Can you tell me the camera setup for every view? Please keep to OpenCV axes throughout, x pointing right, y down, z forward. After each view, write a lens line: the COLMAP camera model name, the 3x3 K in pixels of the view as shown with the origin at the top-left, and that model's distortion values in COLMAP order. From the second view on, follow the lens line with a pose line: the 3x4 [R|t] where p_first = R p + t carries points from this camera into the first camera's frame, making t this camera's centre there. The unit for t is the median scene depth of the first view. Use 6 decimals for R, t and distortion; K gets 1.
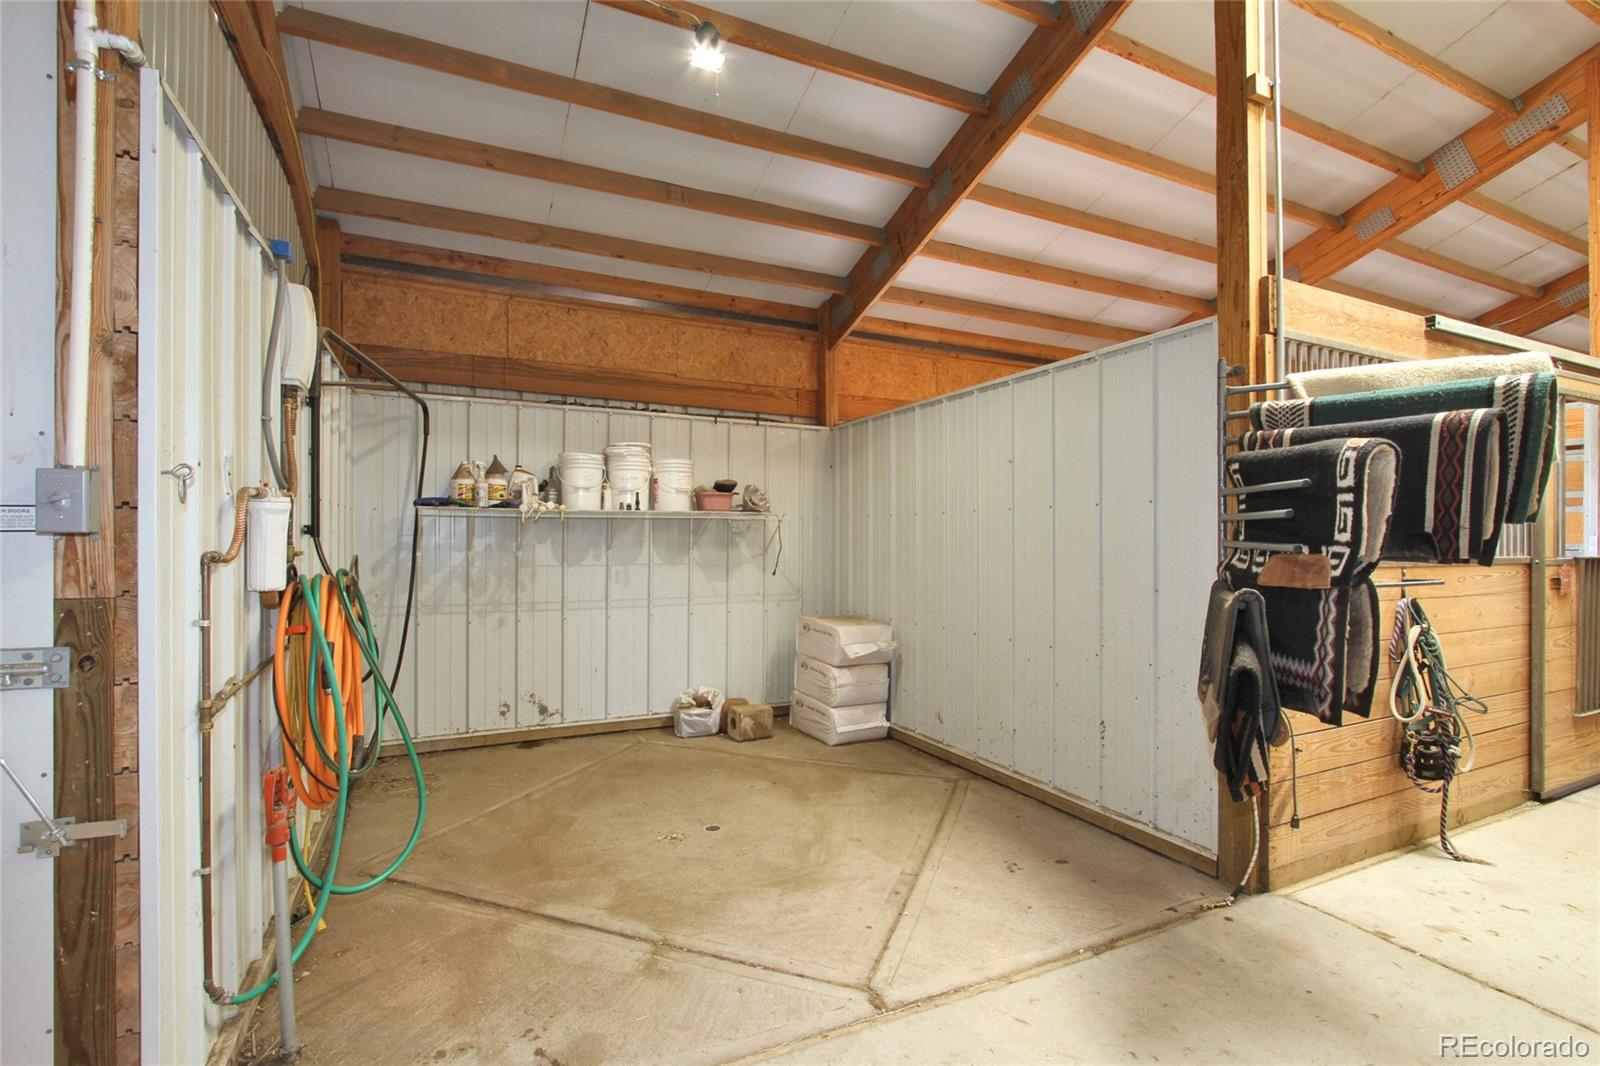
lens RADIAL K [[740.6, 0, 804.6], [0, 740.6, 542.4], [0, 0, 1]] dist [-0.021635, -0.000022]
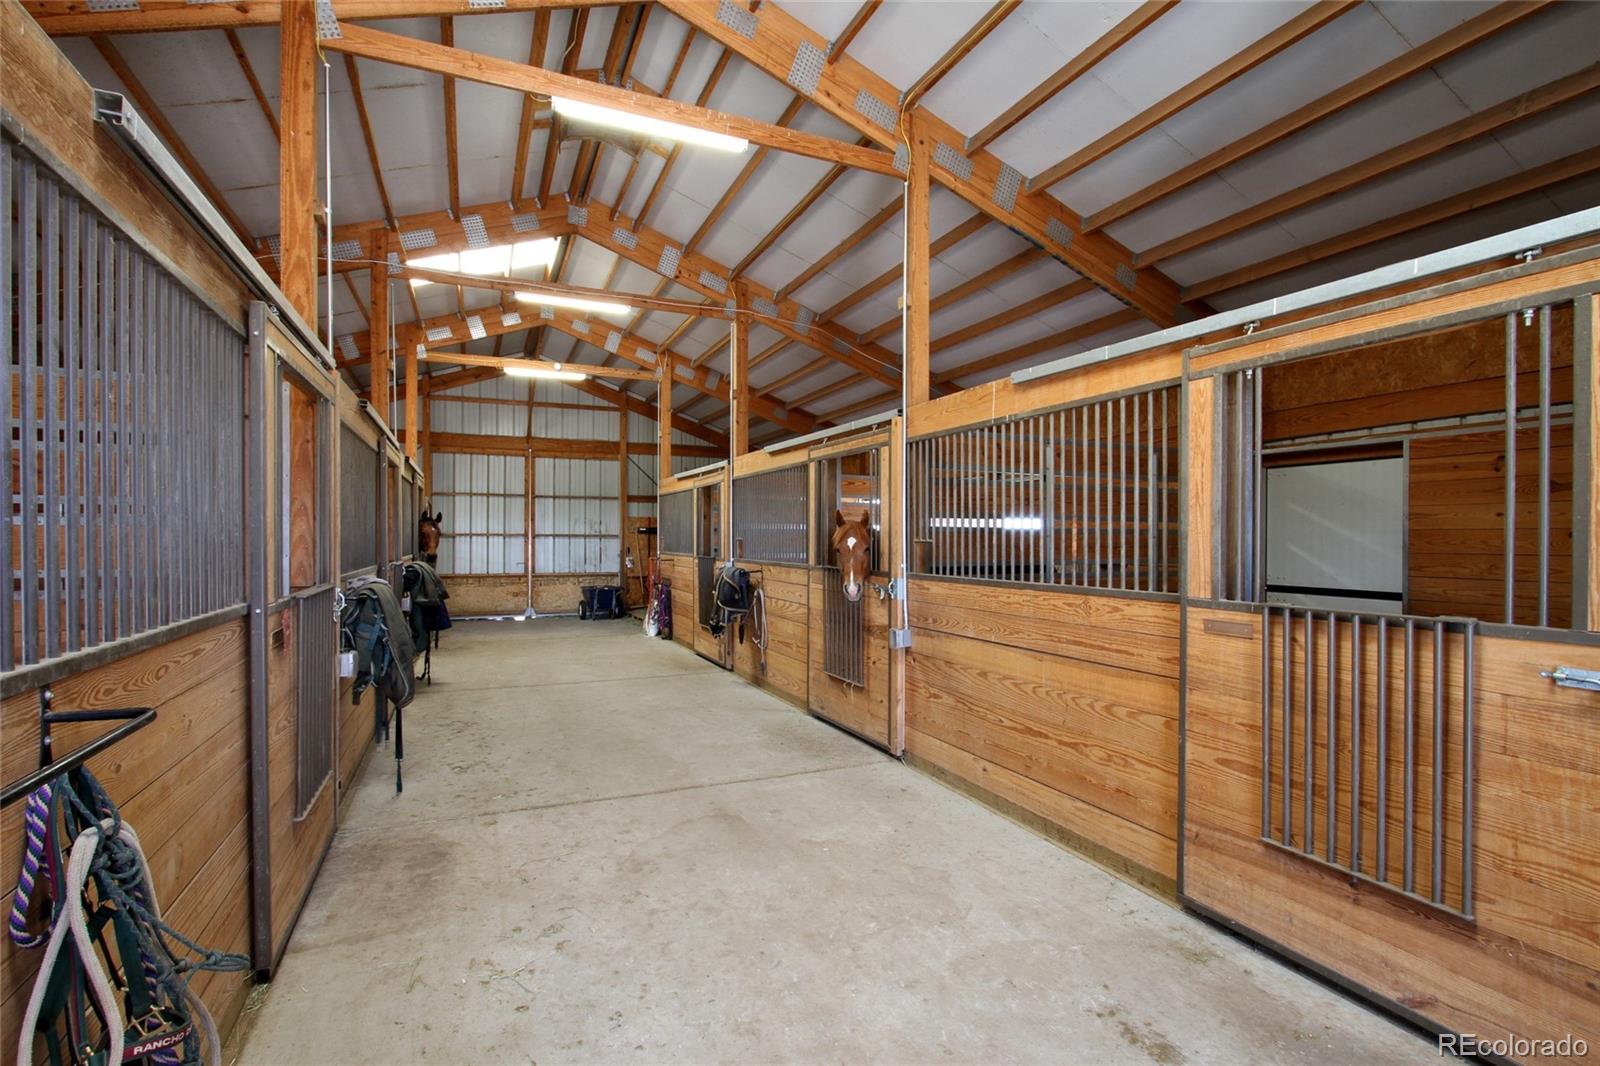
lens RADIAL K [[740.6, 0, 804.6], [0, 740.6, 542.4], [0, 0, 1]] dist [-0.021635, -0.000022]
pose [[0.029467, -0.007608, 0.999537, 0.450395], [-0.004745, 0.999959, 0.007752, -0.047197], [-0.999554, -0.004971, 0.029430, 0.586995]]
